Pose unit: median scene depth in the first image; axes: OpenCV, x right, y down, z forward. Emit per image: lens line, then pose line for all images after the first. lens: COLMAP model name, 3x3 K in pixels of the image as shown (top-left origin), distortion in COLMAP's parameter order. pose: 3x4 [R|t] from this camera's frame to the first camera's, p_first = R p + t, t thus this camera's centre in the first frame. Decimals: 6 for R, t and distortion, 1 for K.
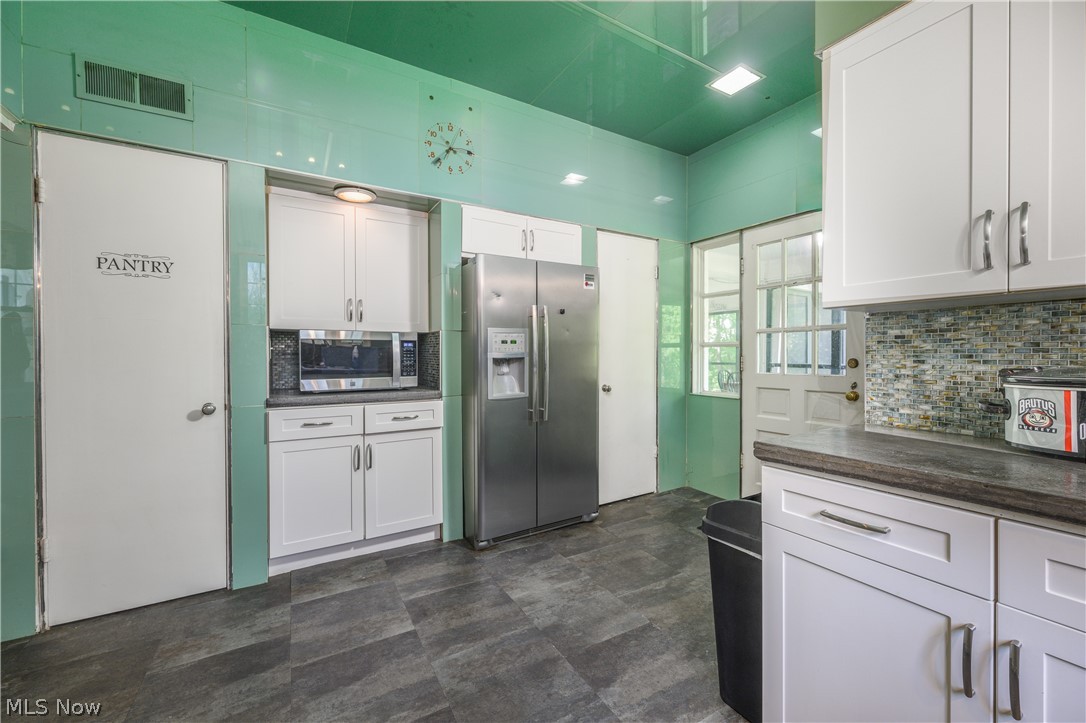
lens RADIAL K [[427.4, 0, 544.8], [0, 427.4, 357.5], [0, 0, 1]] dist [-0.000258, 0.000237]
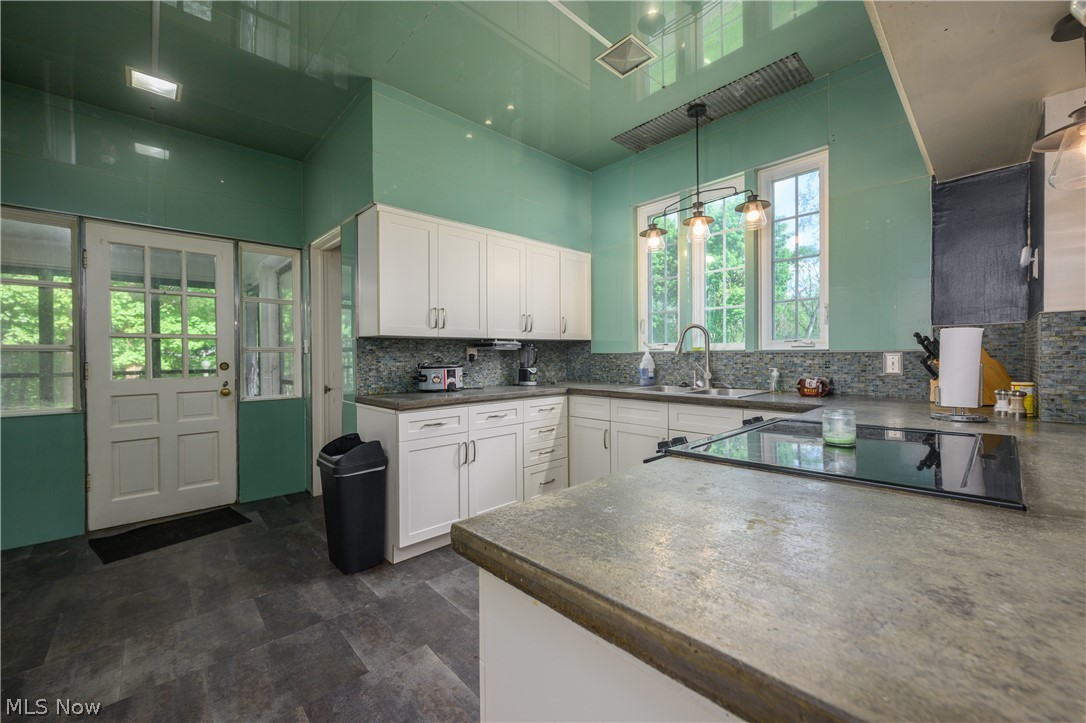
lens RADIAL K [[427.4, 0, 542.3], [0, 427.4, 360.2], [0, 0, 1]] dist [-0.000258, 0.000237]
pose [[-0.221184, -0.002263, 0.975229, -1.120521], [0.012576, 0.999908, 0.005172, 0.000479], [-0.975151, 0.013409, -0.221135, 0.555786]]
